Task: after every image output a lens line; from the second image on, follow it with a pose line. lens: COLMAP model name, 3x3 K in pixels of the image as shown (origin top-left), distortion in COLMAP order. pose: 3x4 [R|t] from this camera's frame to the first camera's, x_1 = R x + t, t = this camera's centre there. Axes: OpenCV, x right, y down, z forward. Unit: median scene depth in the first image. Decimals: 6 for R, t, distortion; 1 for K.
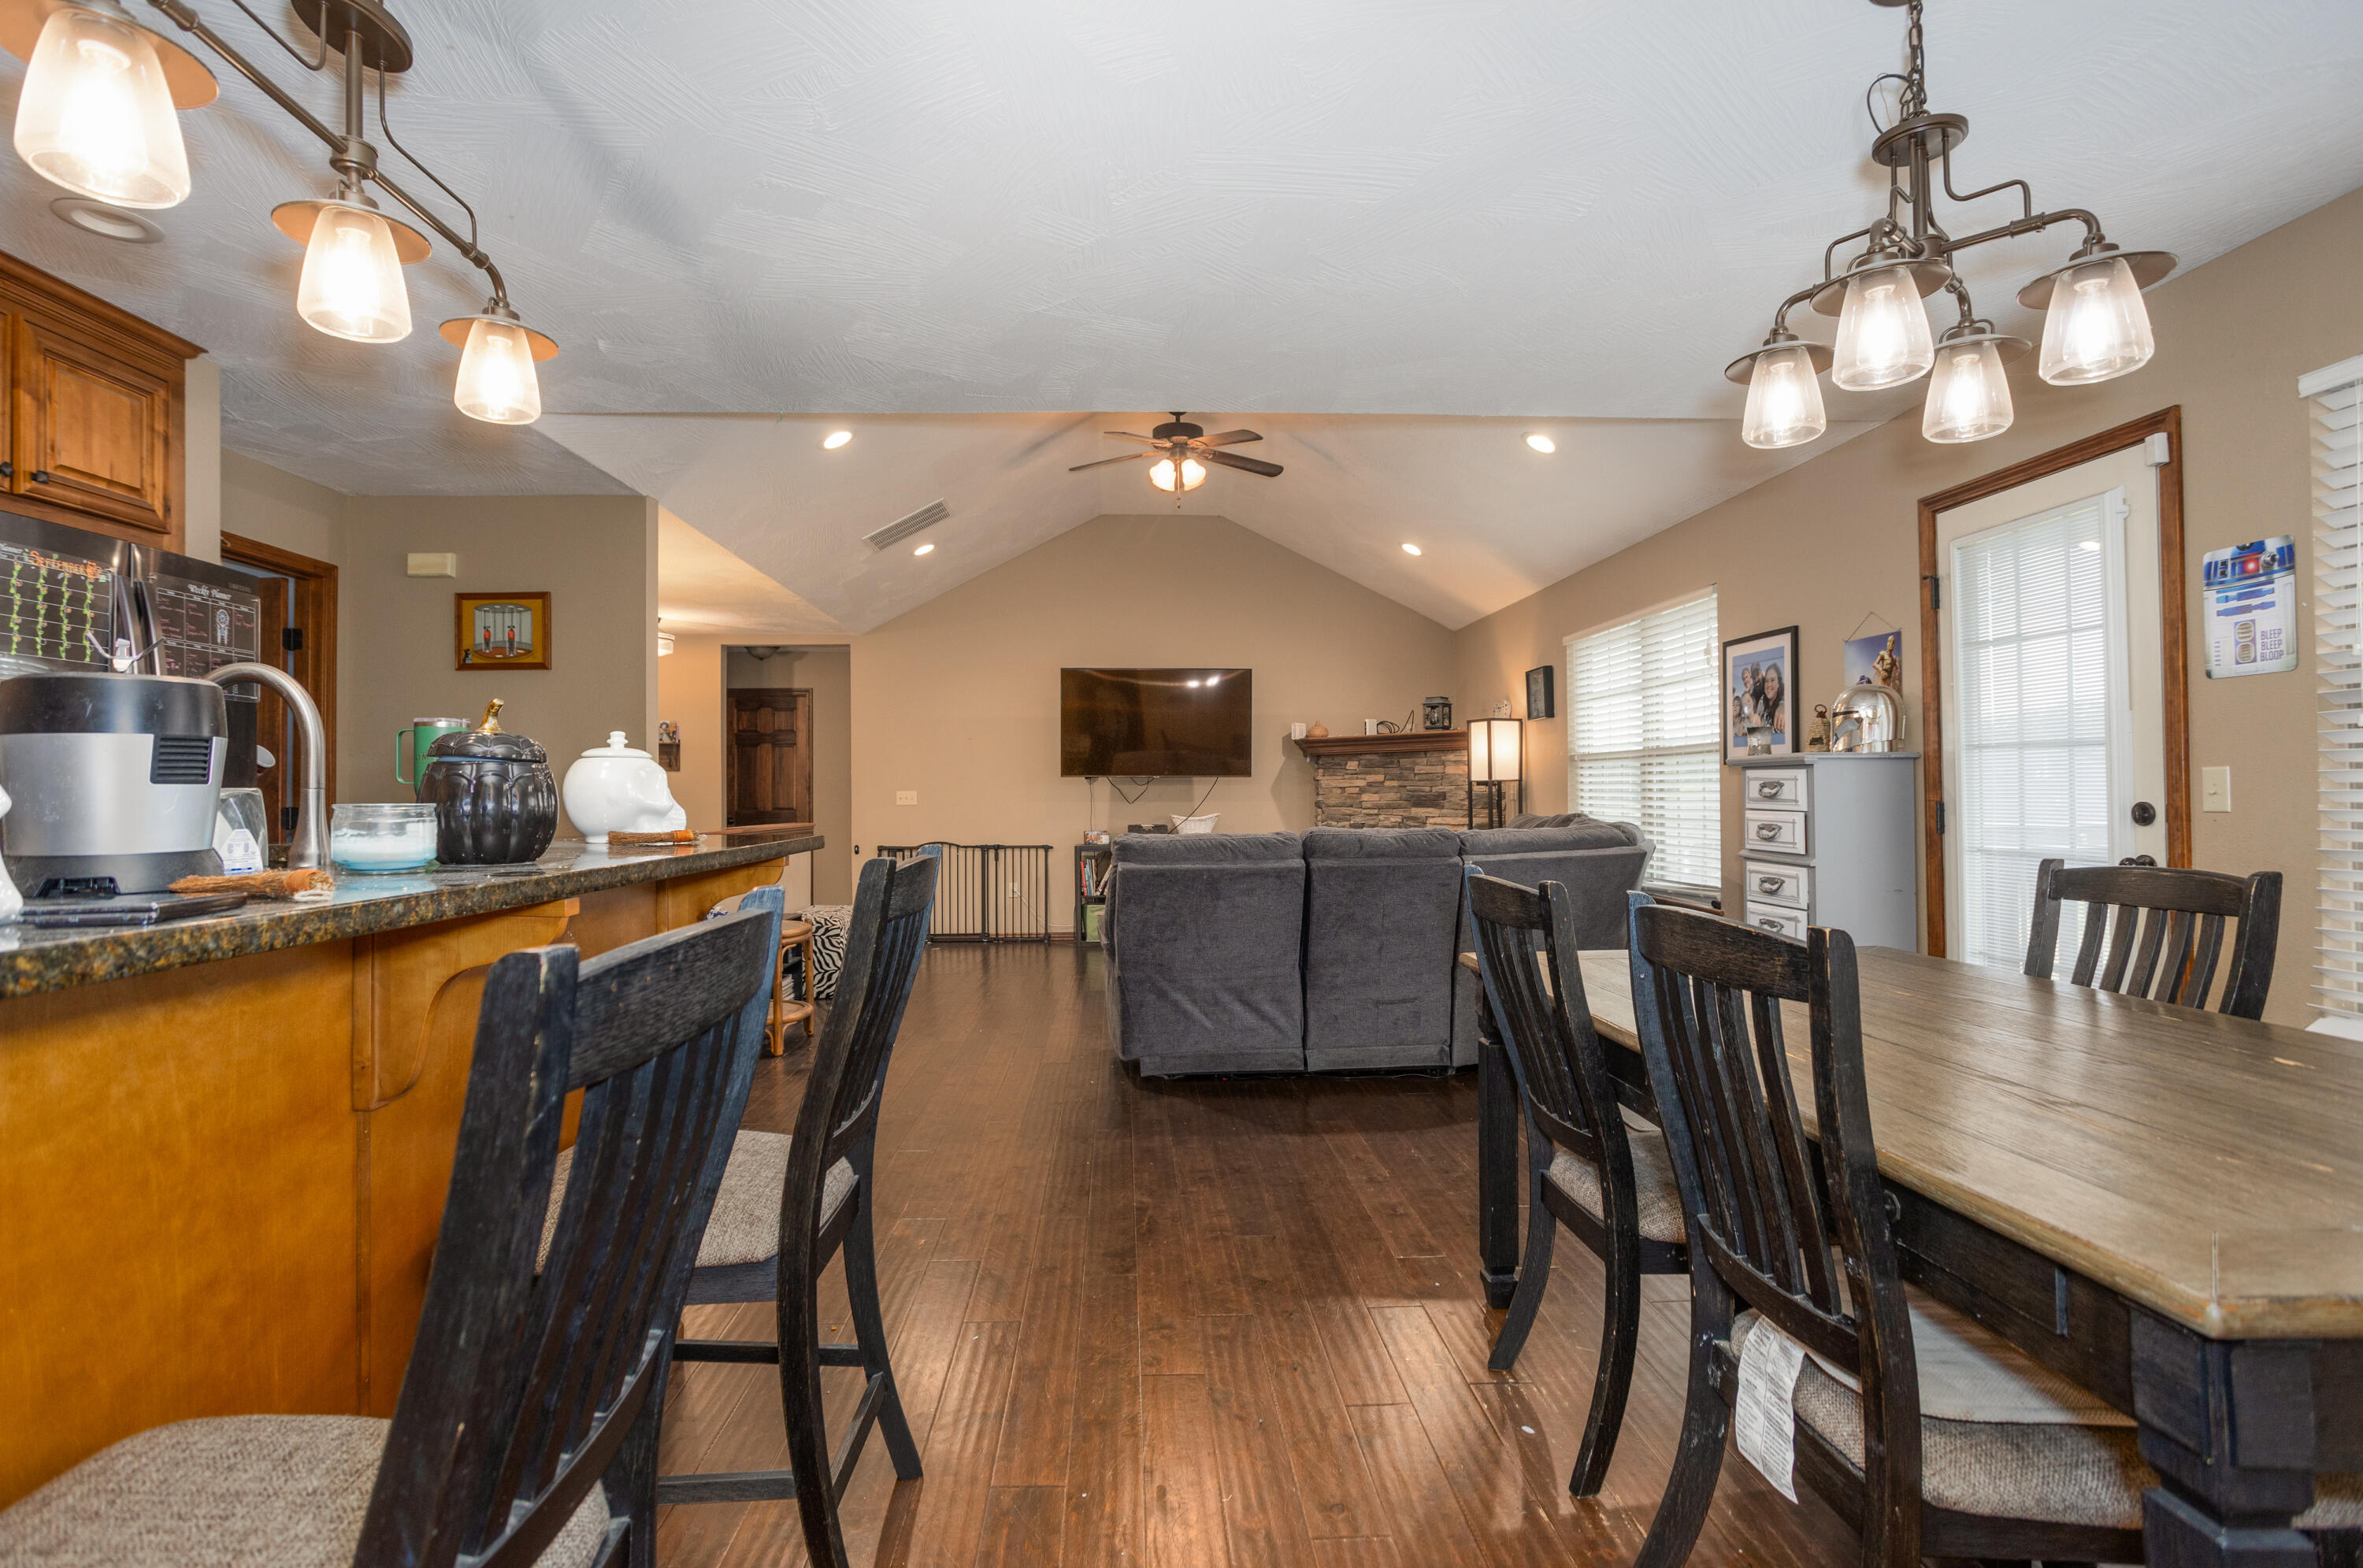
lens RADIAL K [[1181.7, 0, 1173.4], [0, 1181.7, 783.5], [0, 0, 1]] dist [-0.039477, 0.016049]
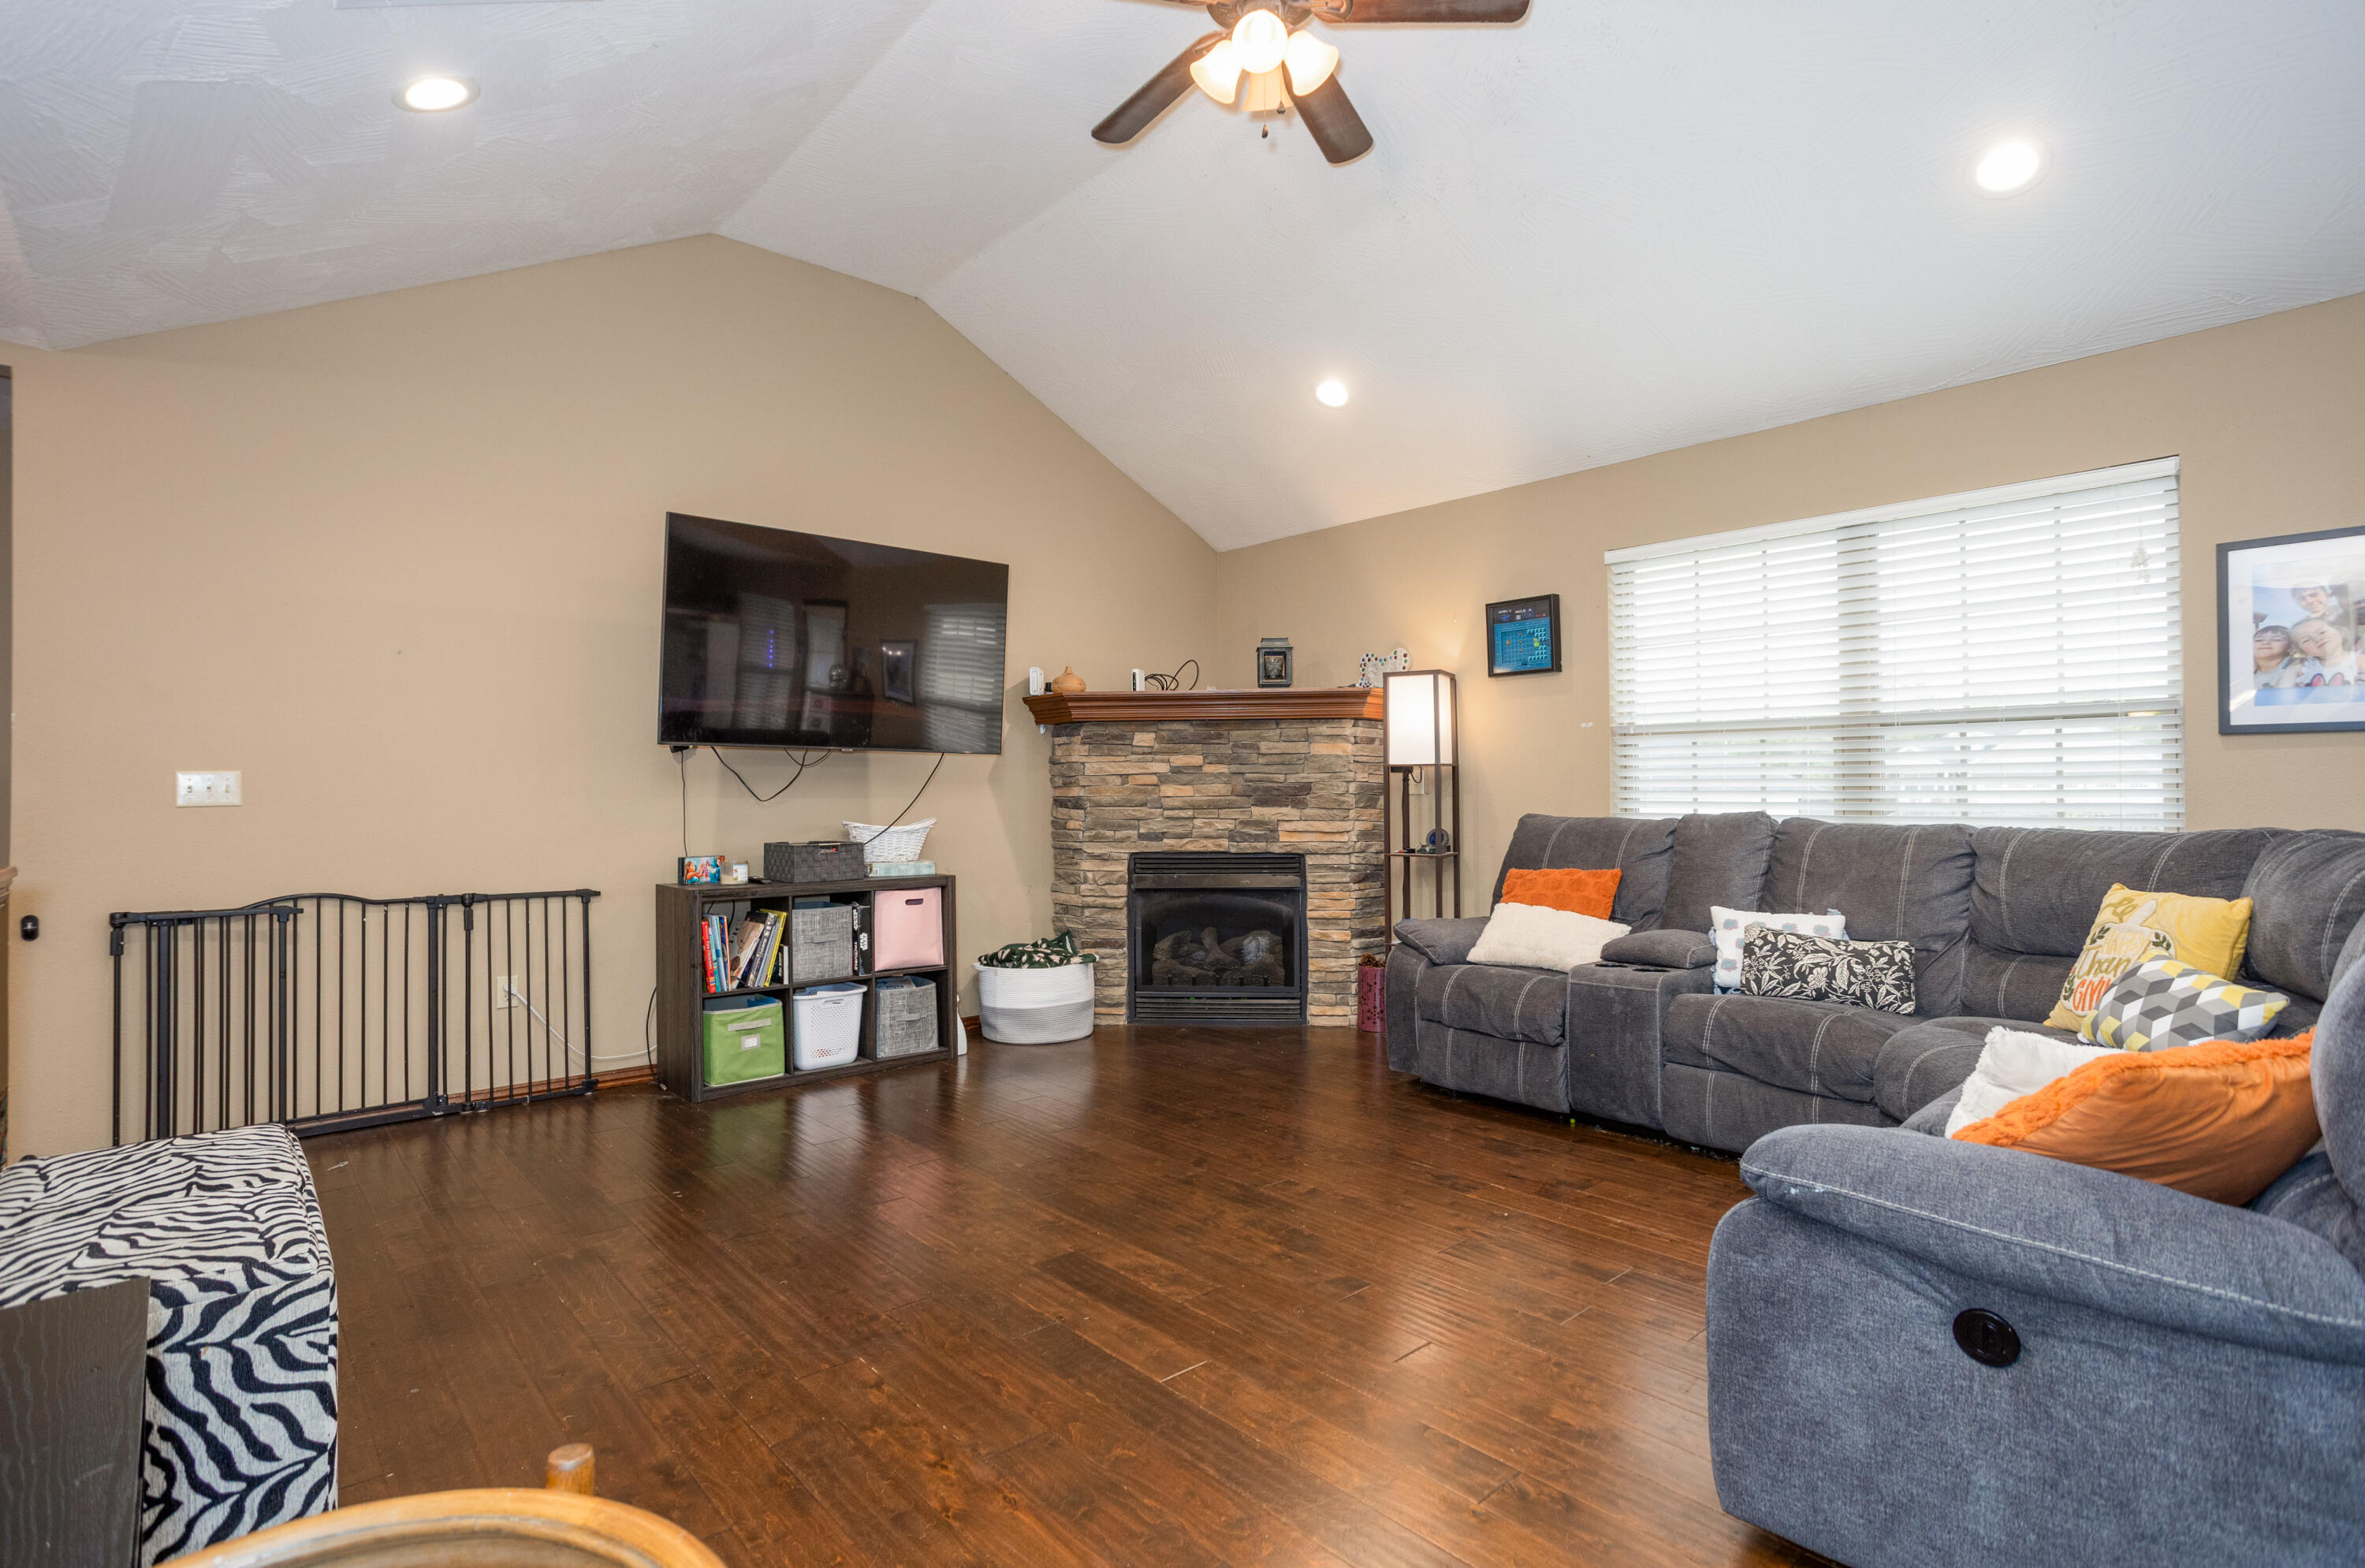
lens RADIAL K [[1182.8, 0, 1198.9], [0, 1182.8, 782.2], [0, 0, 1]] dist [-0.039477, 0.016049]
pose [[0.790148, 0.009130, 0.612848, -0.206055], [-0.007996, 0.999958, -0.004587, 0.009894], [-0.612864, -0.001276, 0.790187, 0.491589]]
